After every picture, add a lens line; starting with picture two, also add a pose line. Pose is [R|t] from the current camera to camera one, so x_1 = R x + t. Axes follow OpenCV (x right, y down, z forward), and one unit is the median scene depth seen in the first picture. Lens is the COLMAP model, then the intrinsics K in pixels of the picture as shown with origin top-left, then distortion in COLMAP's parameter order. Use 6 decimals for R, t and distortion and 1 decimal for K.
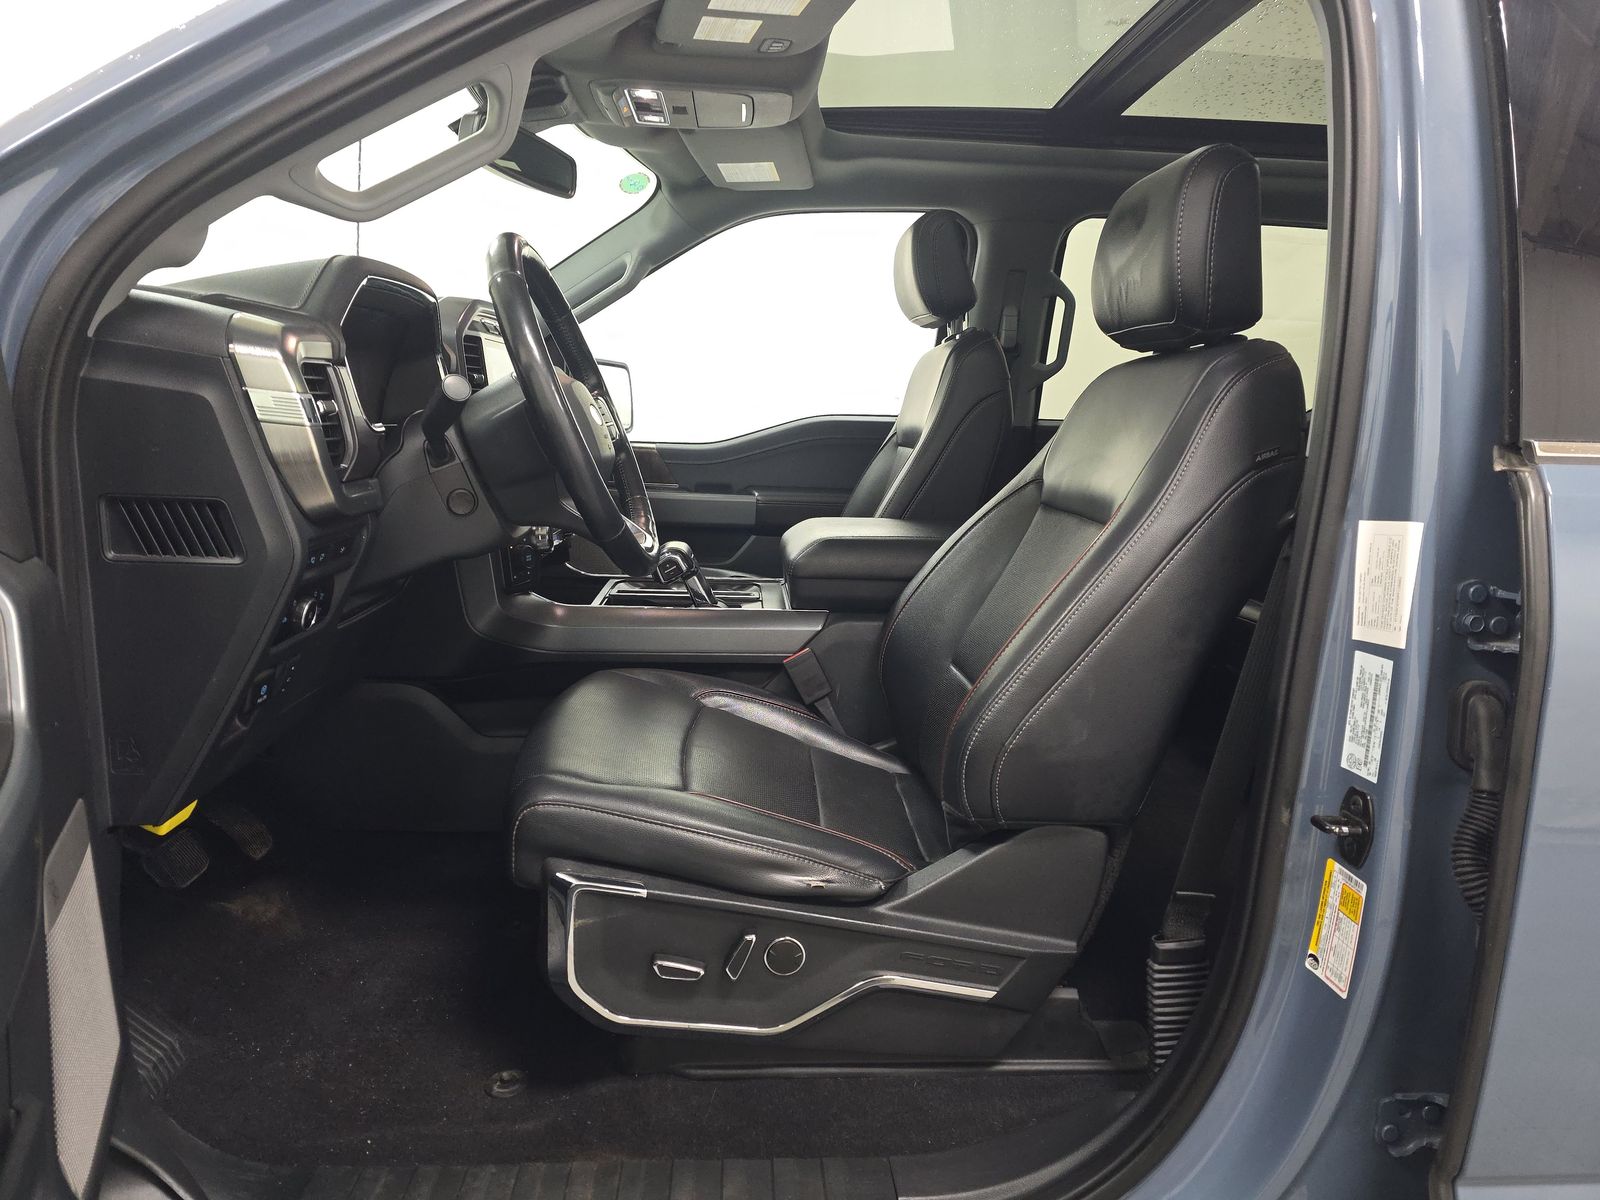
lens RADIAL K [[1120.1, 0, 807.0], [0, 1120.1, 606.2], [0, 0, 1]] dist [0.005591, -0.002626]
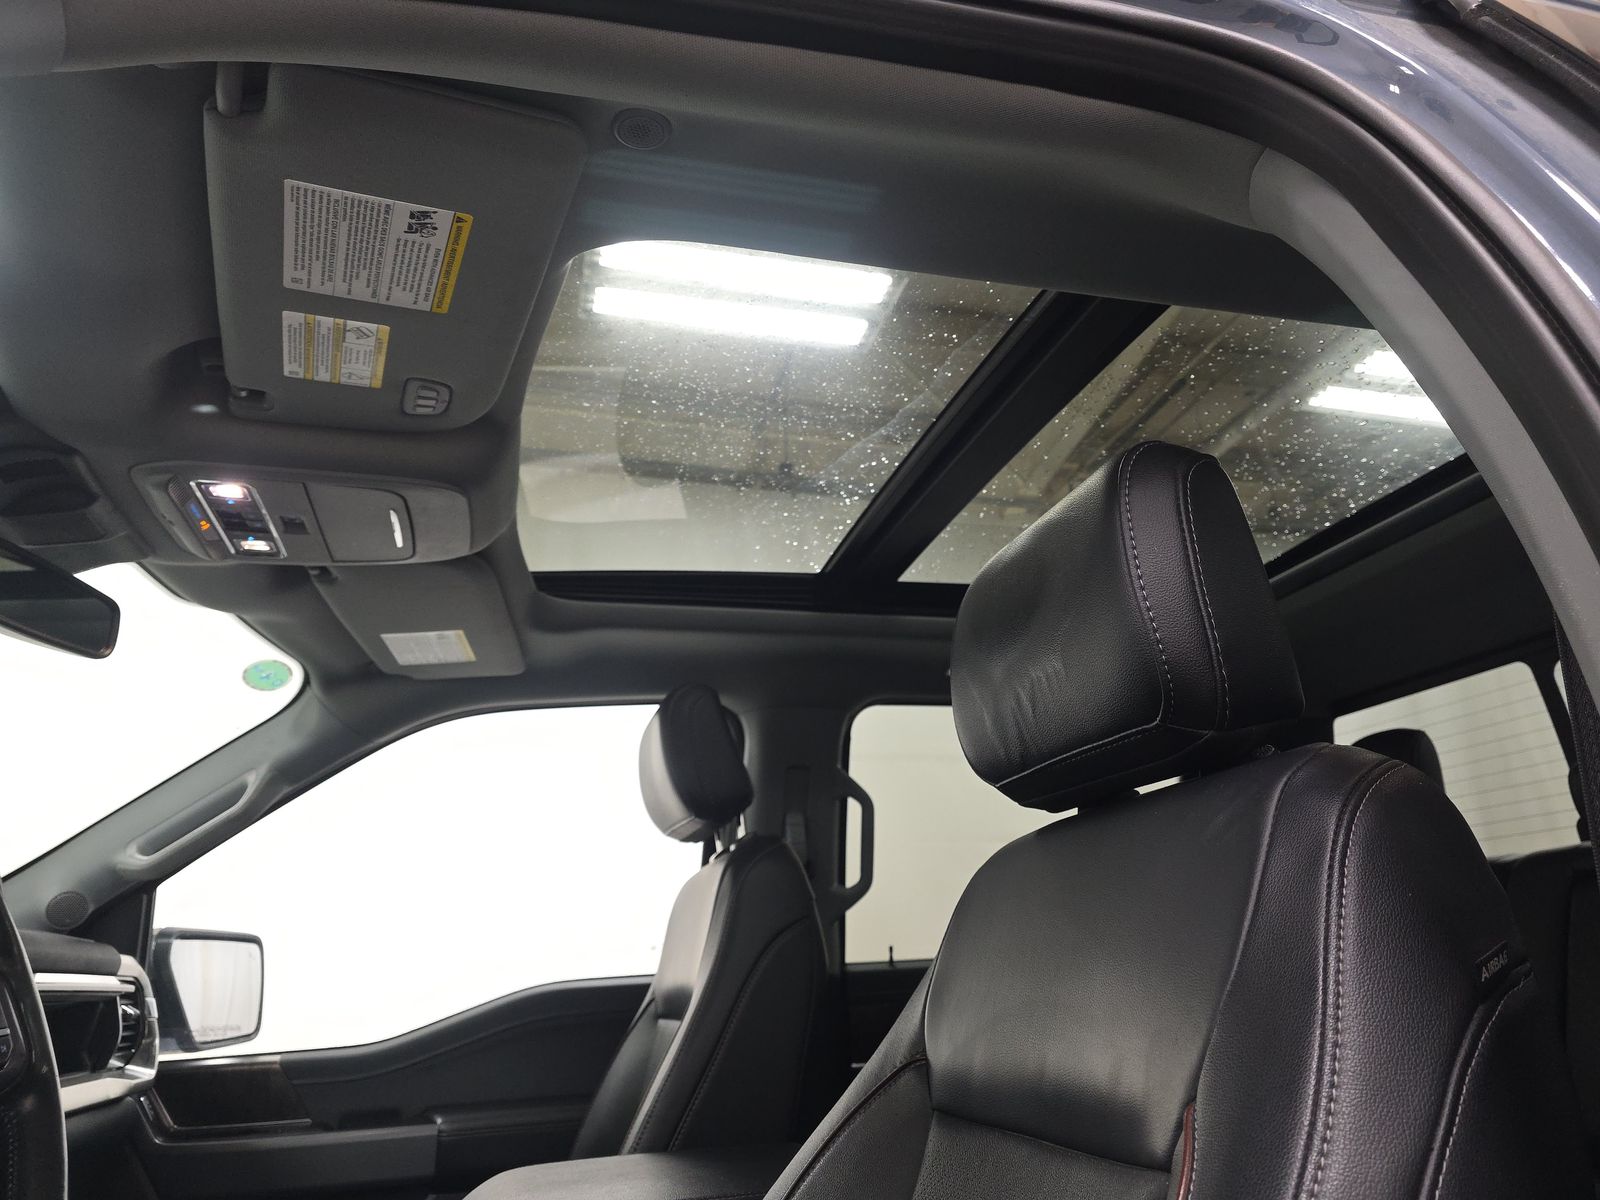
lens RADIAL K [[1120.1, 0, 807.0], [0, 1120.1, 606.2], [0, 0, 1]] dist [0.005591, -0.002626]
pose [[0.975745, -0.022854, 0.217714, 0.030828], [0.122946, 0.880079, -0.458635, -0.045954], [-0.181124, 0.474278, 0.861542, 0.317634]]
